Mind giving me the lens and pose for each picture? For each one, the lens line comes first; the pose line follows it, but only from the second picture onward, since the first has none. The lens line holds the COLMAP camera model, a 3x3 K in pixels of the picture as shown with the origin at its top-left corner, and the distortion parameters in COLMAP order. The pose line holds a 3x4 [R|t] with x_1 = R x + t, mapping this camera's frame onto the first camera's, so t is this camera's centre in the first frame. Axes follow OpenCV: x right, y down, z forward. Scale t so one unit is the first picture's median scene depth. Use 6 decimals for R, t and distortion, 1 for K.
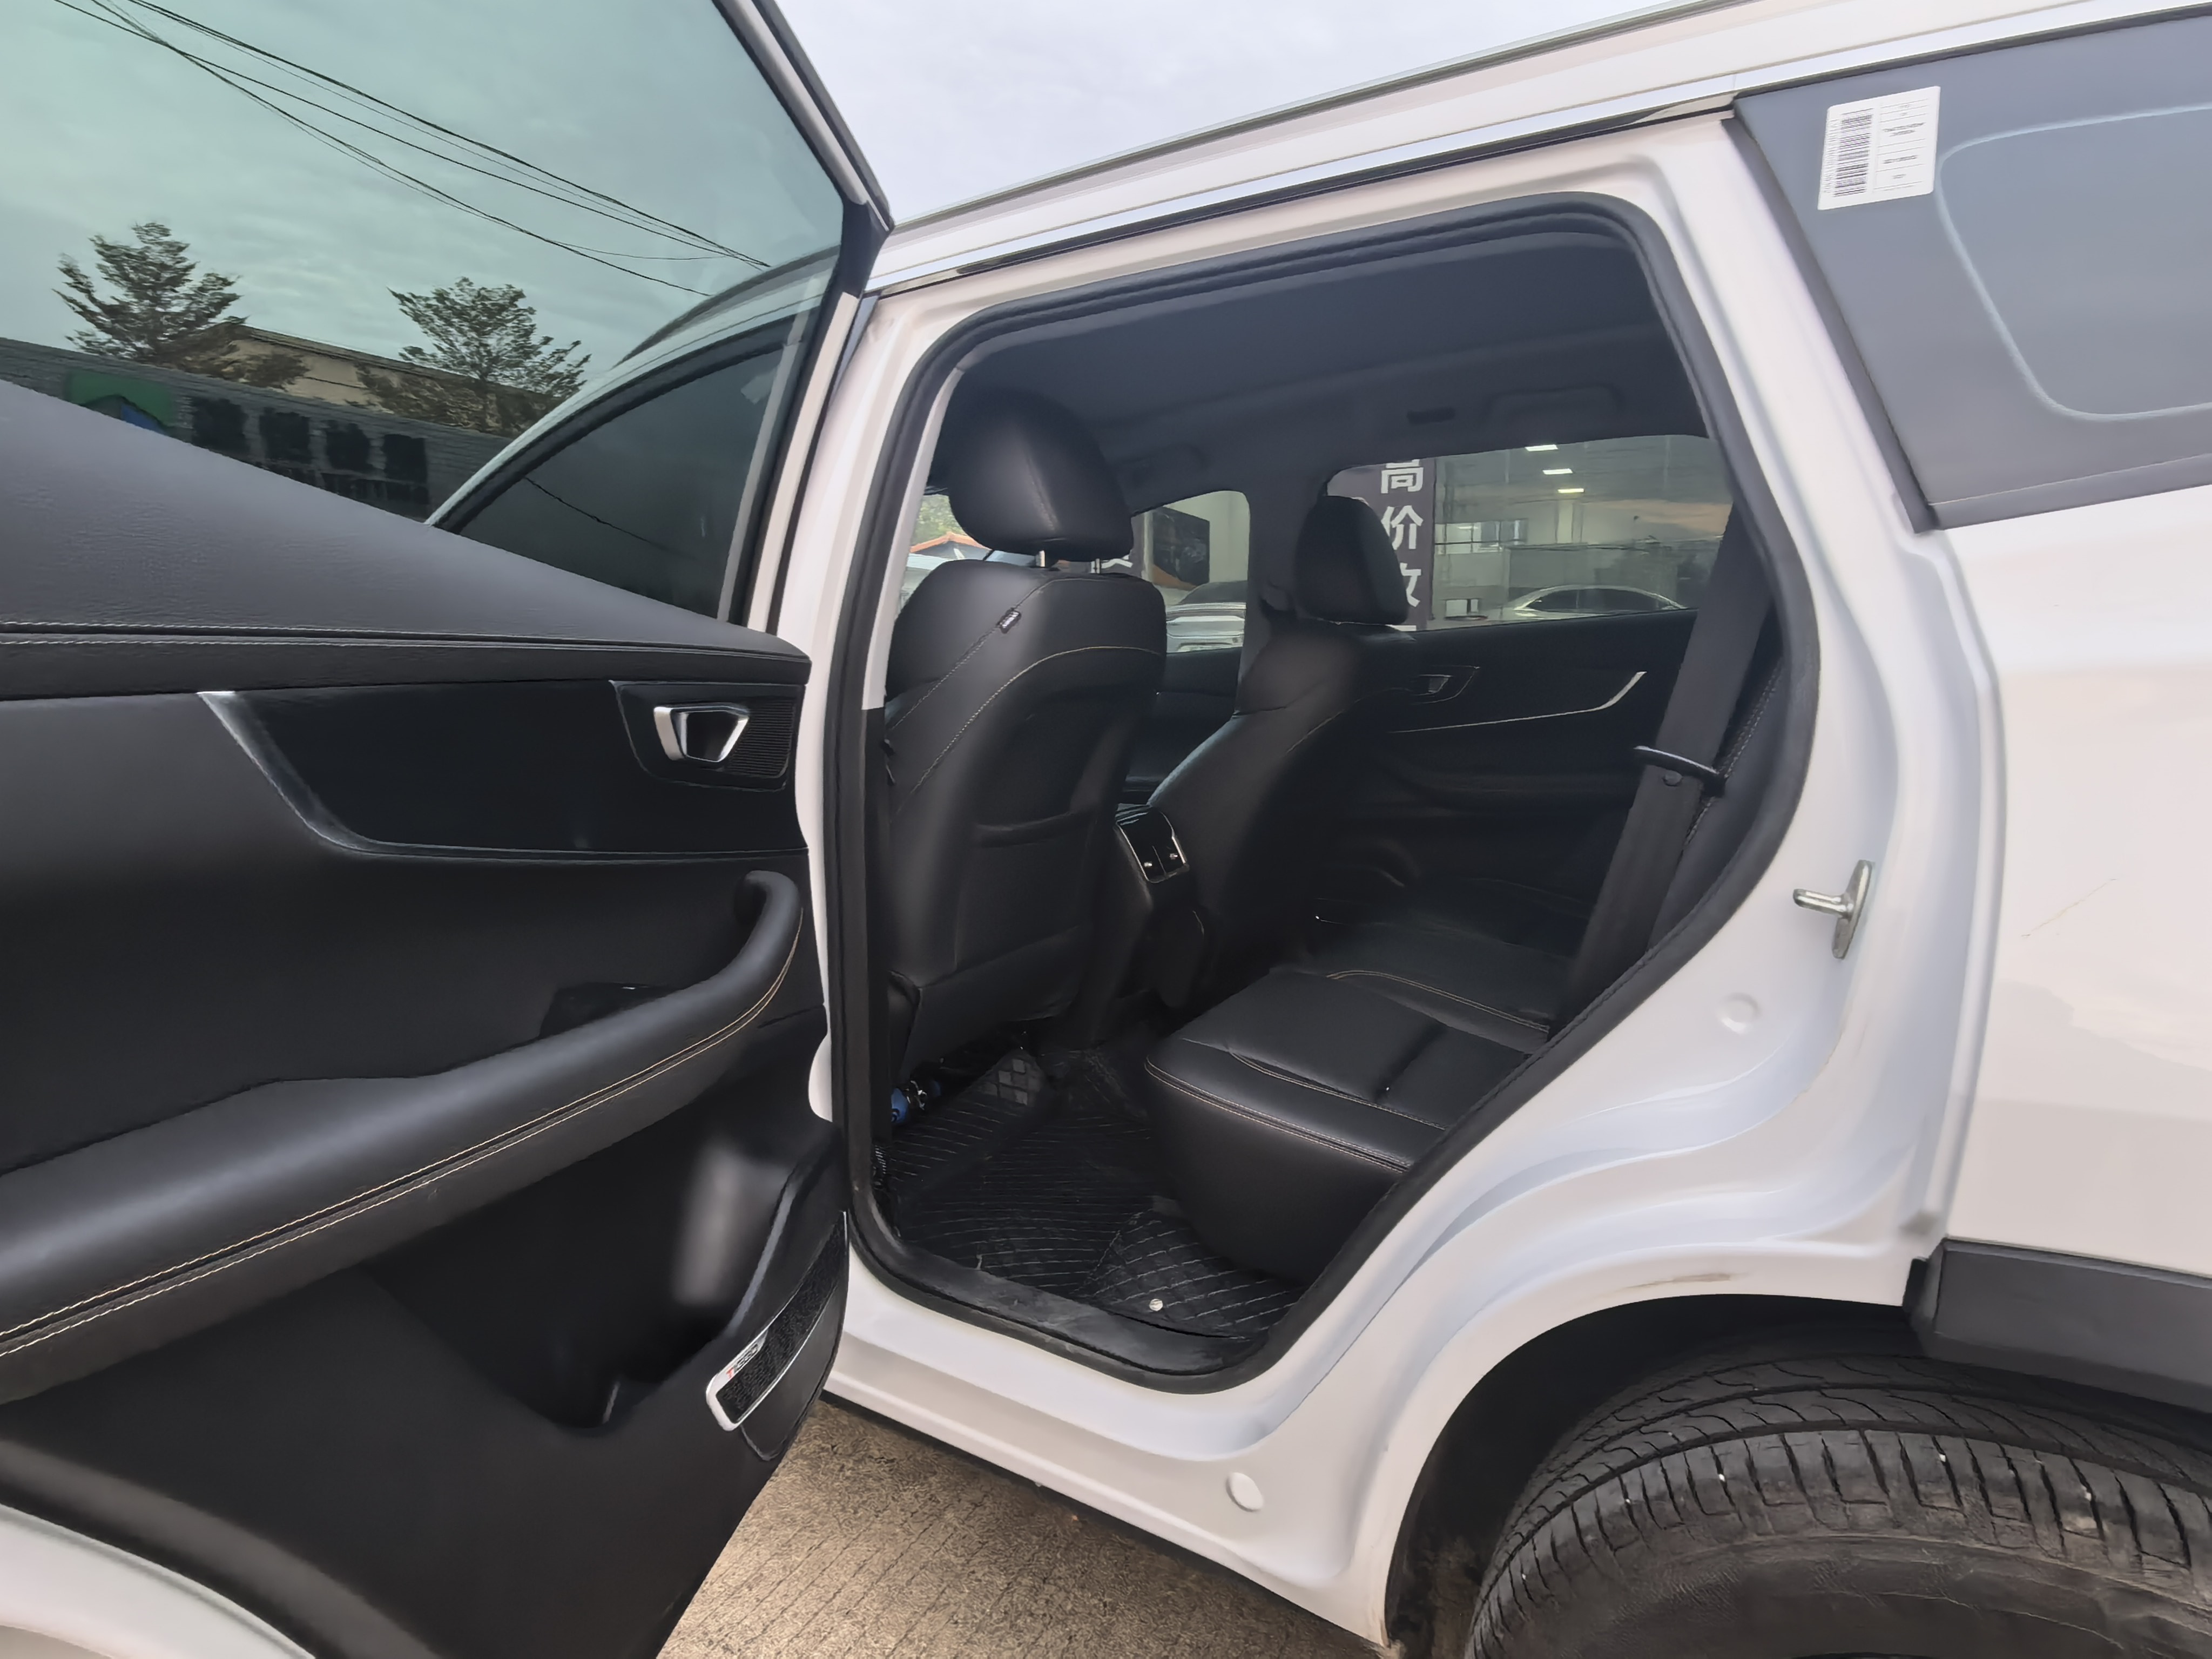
lens RADIAL K [[1099.6, 0, 1106.0], [0, 1099.6, 829.5], [0, 0, 1]] dist [0.000346, 0.000659]
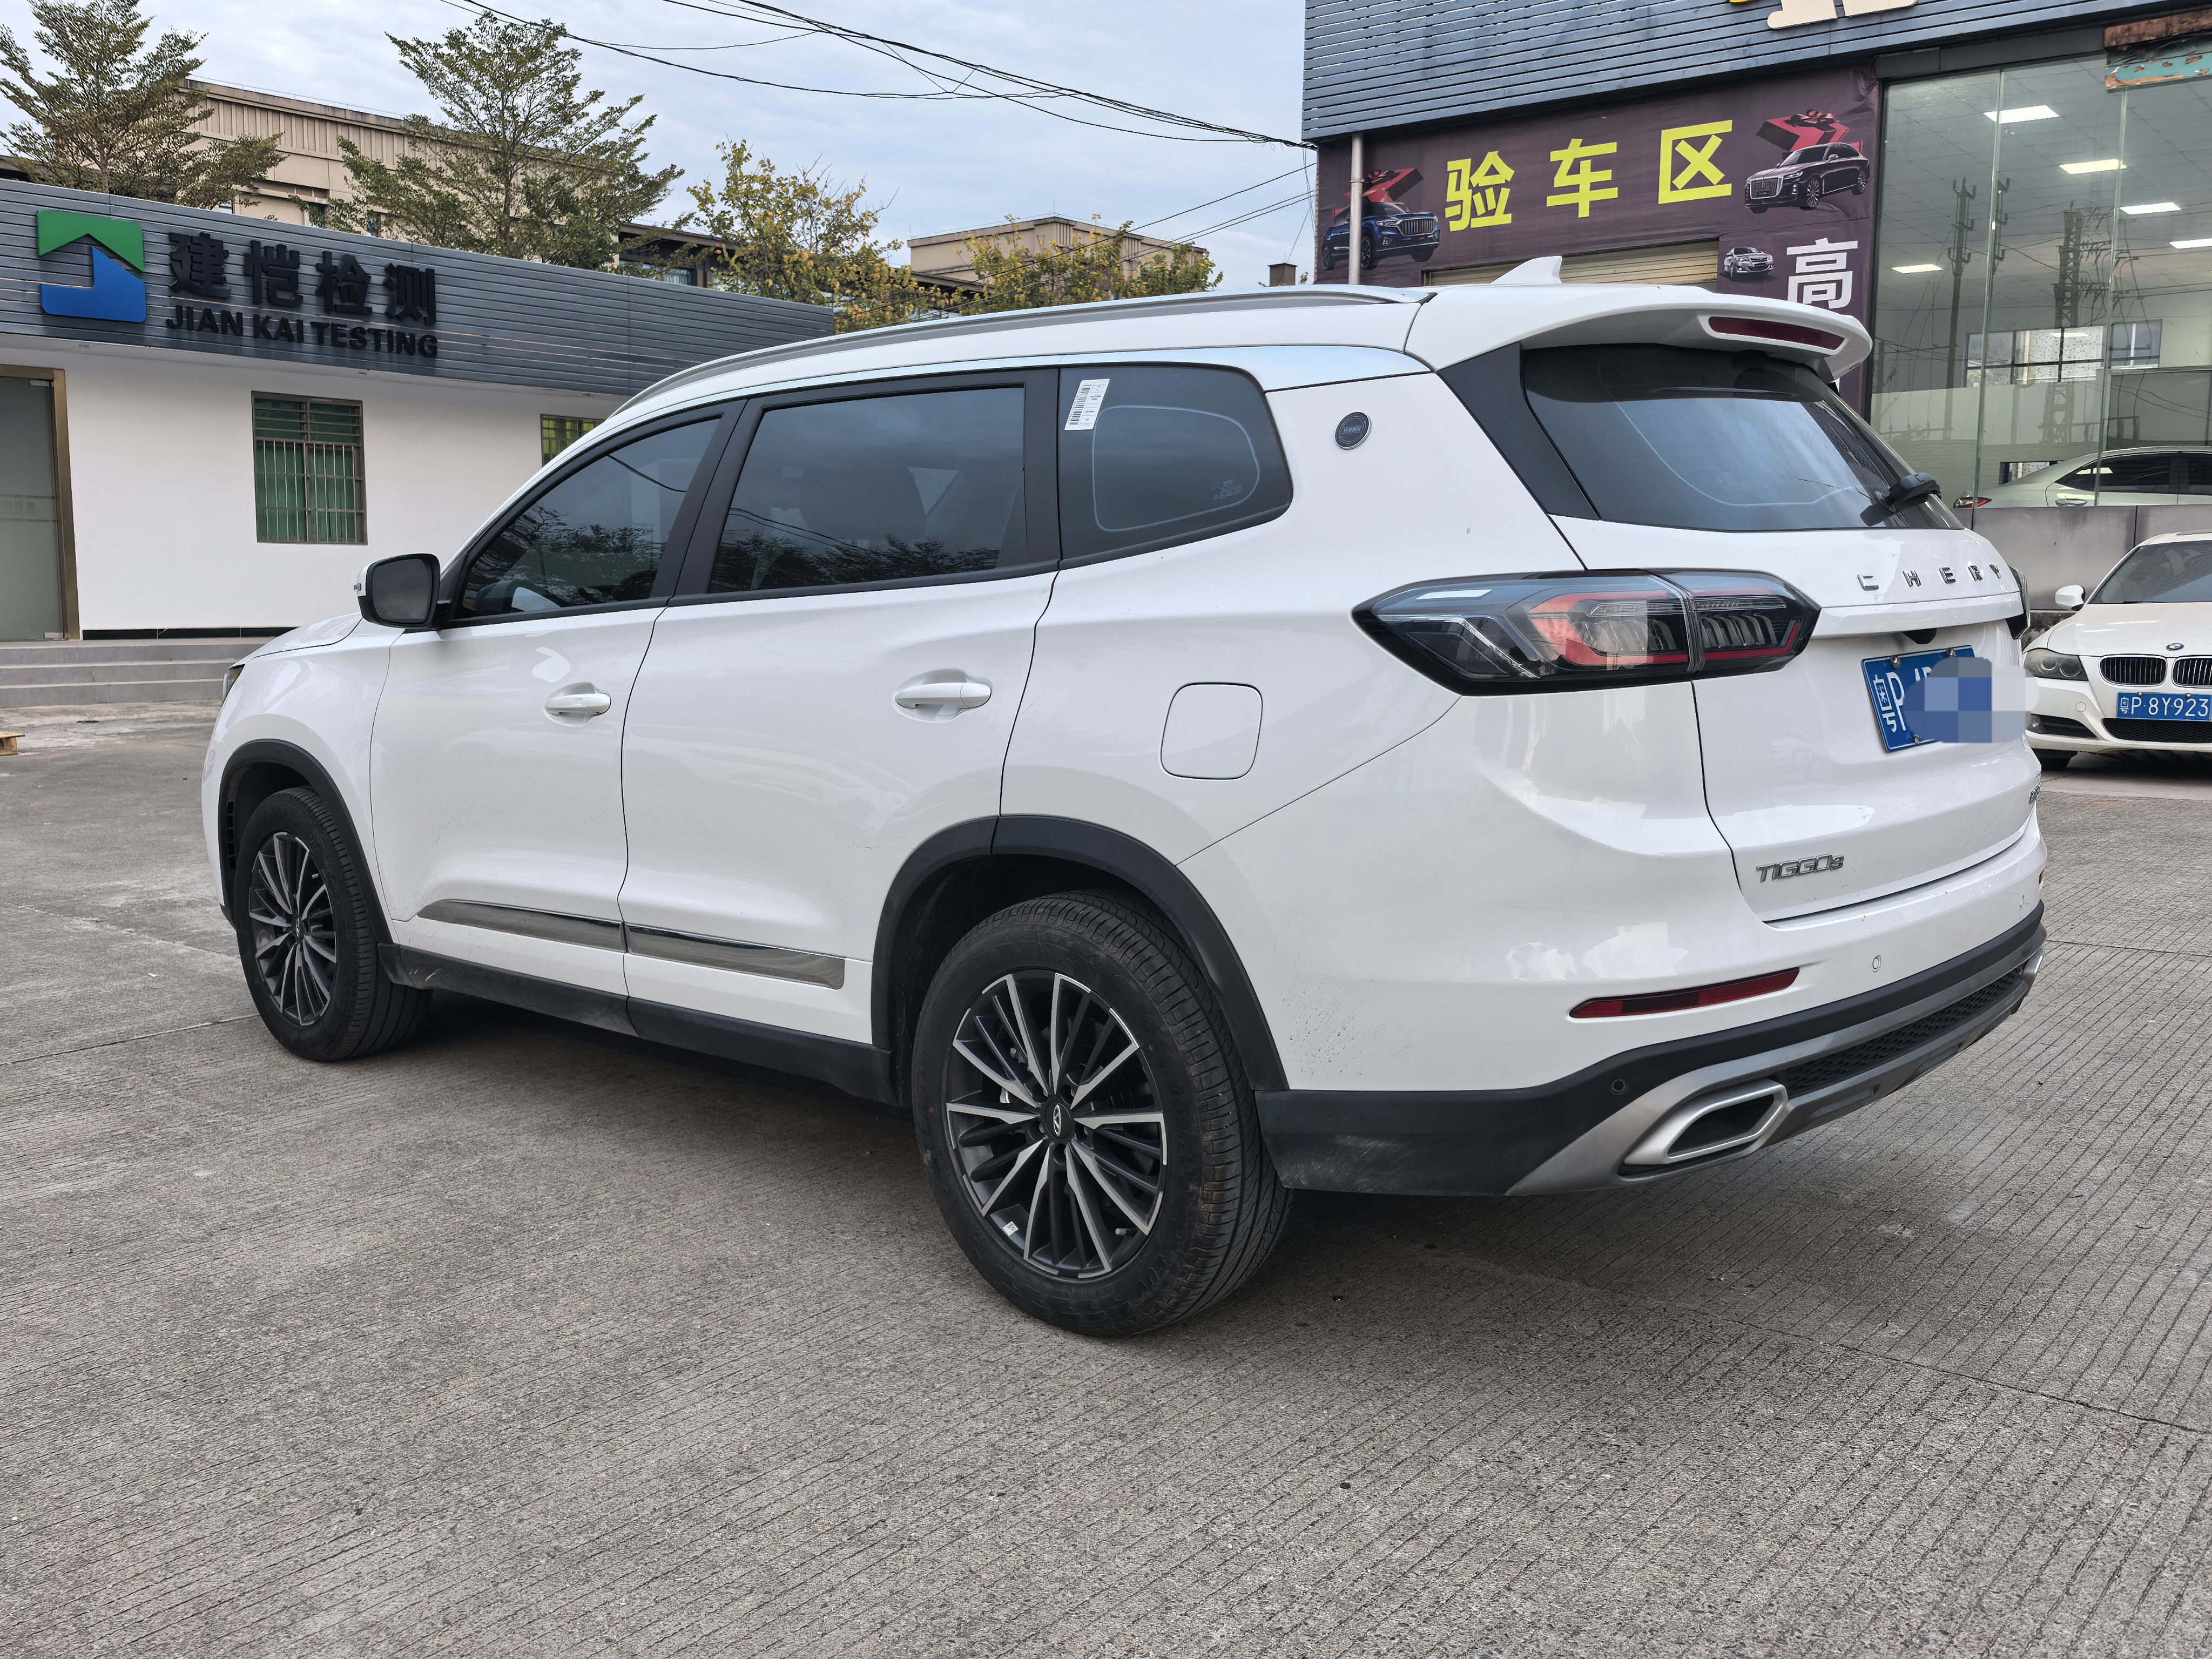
lens RADIAL K [[1930.4, 0, 1106.0], [0, 1930.4, 829.5], [0, 0, 1]] dist [0.028543, -0.003648]
pose [[0.979257, 0.029372, -0.200484, 0.069680], [-0.032049, 0.999435, -0.010122, 0.014967], [0.200074, 0.016337, 0.979645, -0.133504]]
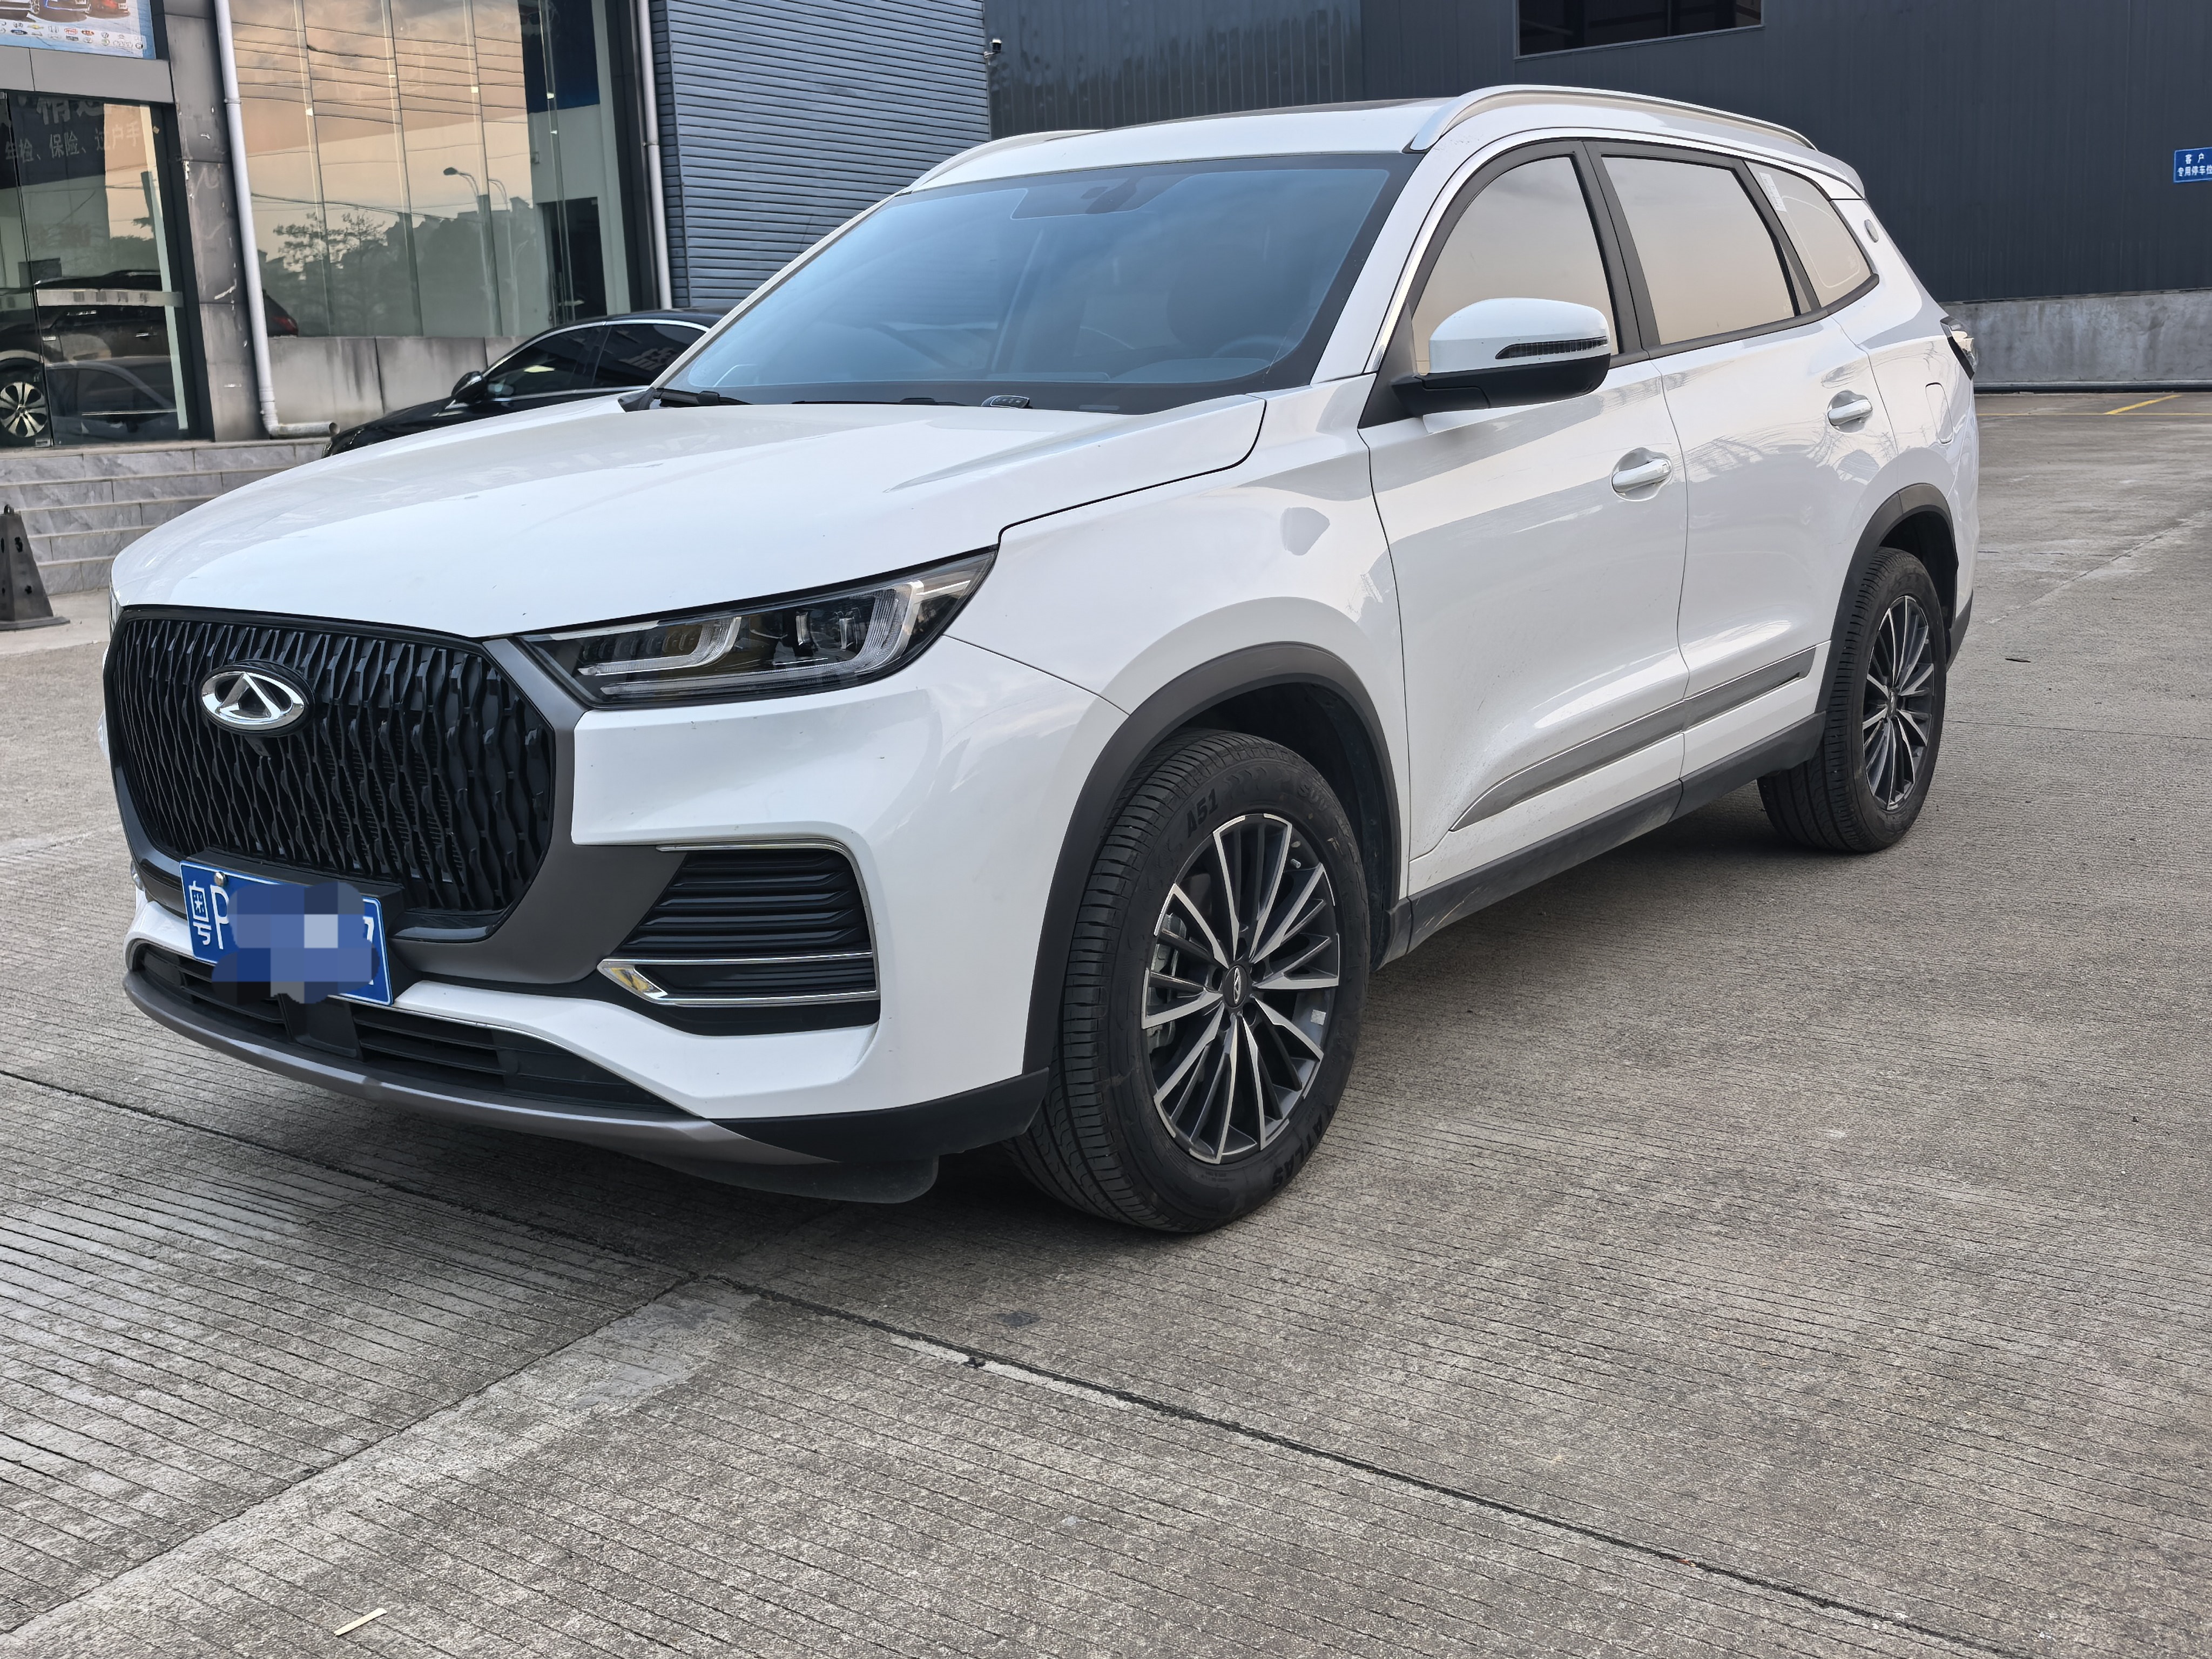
lens RADIAL K [[2208.6, 0, 1106.0], [0, 2208.6, 829.5], [0, 0, 1]] dist [0.001697, 0.005438]
pose [[0.102135, -0.201678, 0.974112, -1.233695], [0.167716, 0.968706, 0.182974, -0.102336], [-0.980530, 0.144686, 0.132764, 0.777458]]
